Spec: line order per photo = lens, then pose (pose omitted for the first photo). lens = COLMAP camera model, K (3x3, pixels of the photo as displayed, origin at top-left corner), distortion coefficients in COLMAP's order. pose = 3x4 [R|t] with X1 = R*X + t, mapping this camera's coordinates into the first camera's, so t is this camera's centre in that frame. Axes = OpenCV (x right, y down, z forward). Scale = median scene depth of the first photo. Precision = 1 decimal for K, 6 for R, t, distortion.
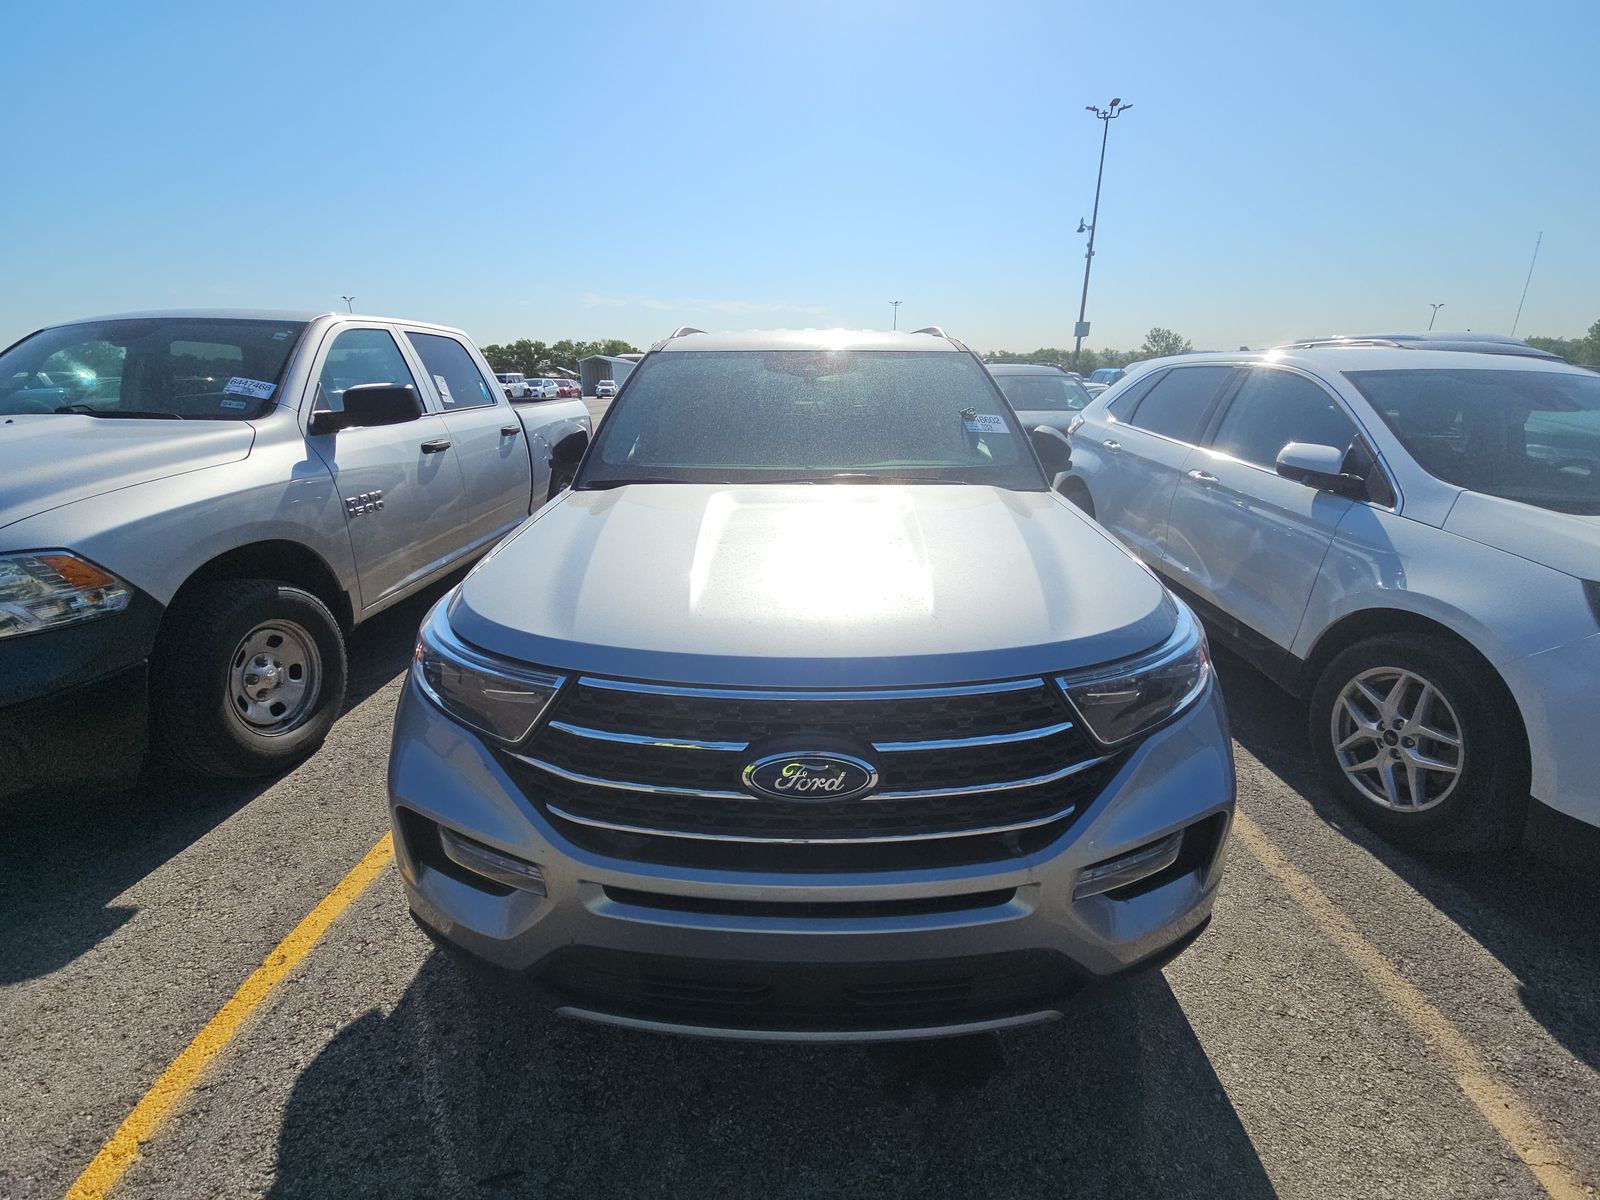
lens RADIAL K [[646.8, 0, 800.0], [0, 646.8, 600.0], [0, 0, 1]] dist [0.045650, -0.027424]
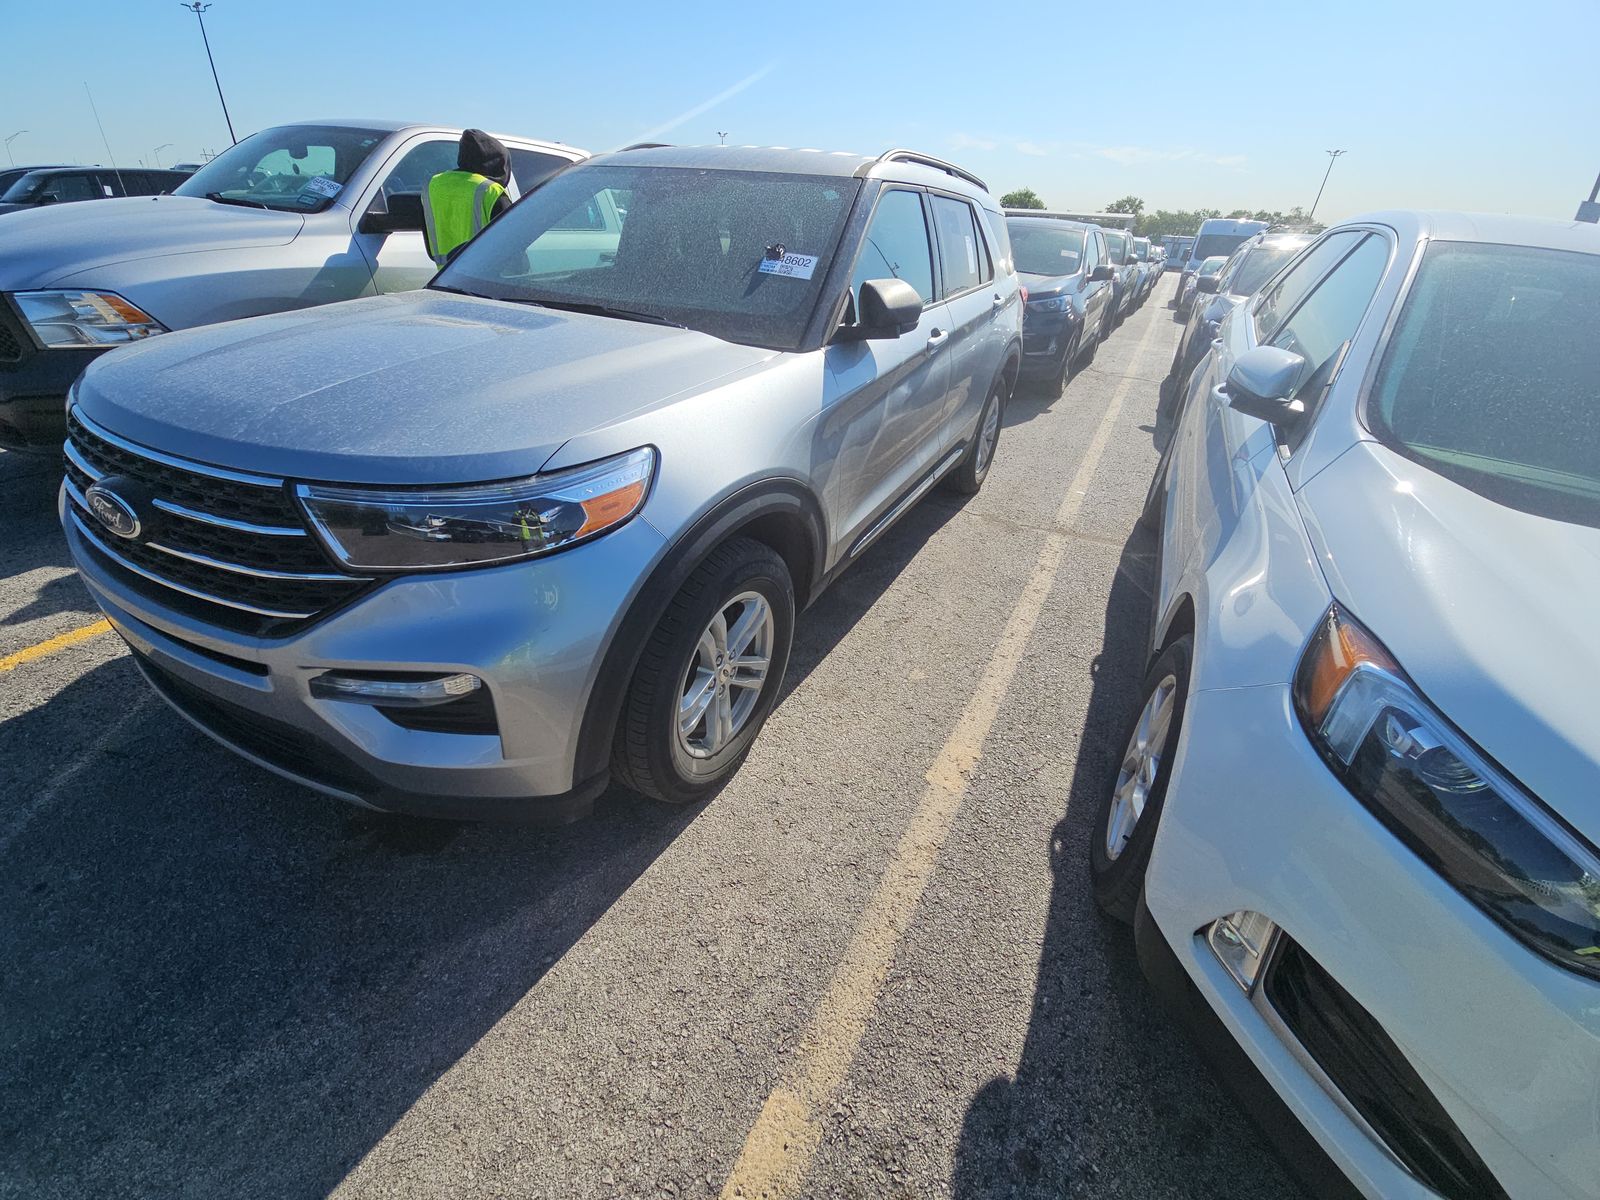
lens RADIAL K [[658.2, 0, 804.3], [0, 658.2, 607.8], [0, 0, 1]] dist [0.010977, -0.007688]
pose [[0.886211, 0.280505, -0.368711, 0.917047], [-0.208249, 0.952124, 0.223815, -0.053162], [0.413839, -0.121563, 0.902197, 0.236571]]
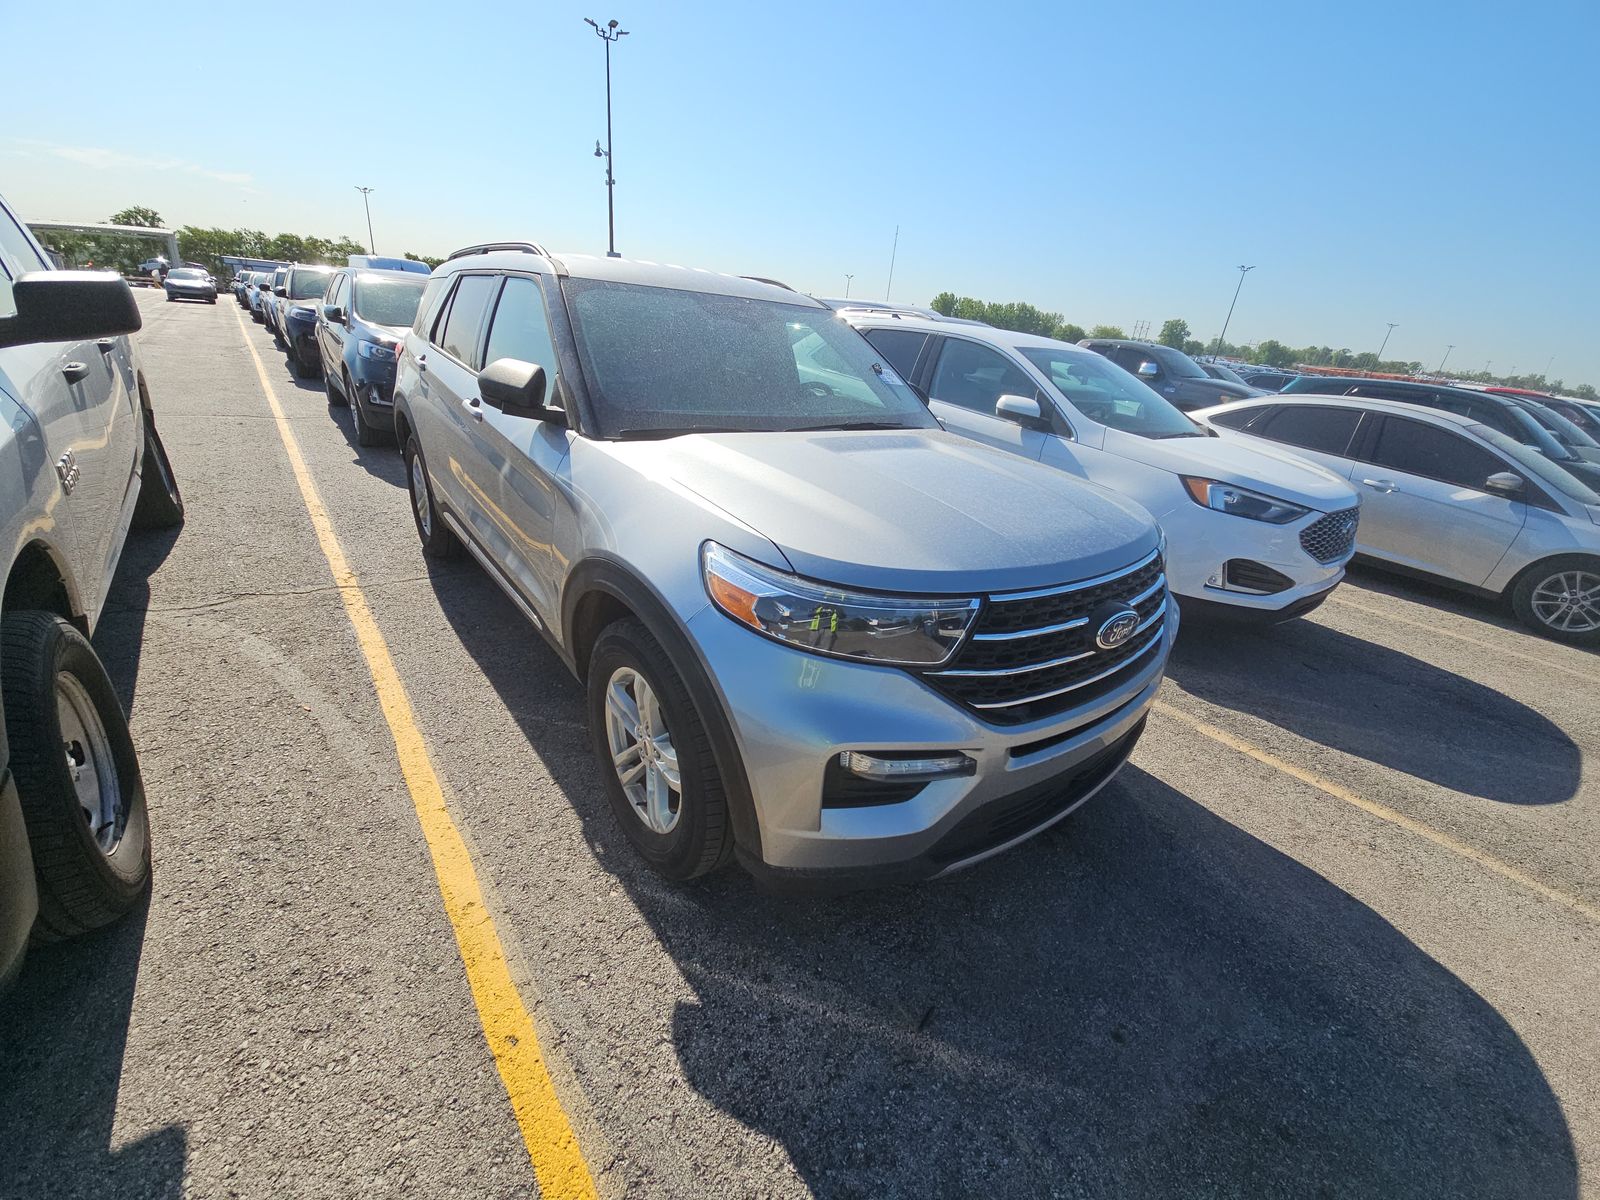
lens RADIAL K [[657.9, 0, 800.7], [0, 657.9, 609.8], [0, 0, 1]] dist [0.011190, -0.008354]
pose [[0.771280, -0.183508, 0.609469, -0.848242], [0.116677, 0.982074, 0.148043, -0.050800], [-0.625711, -0.043072, 0.778865, 0.153161]]
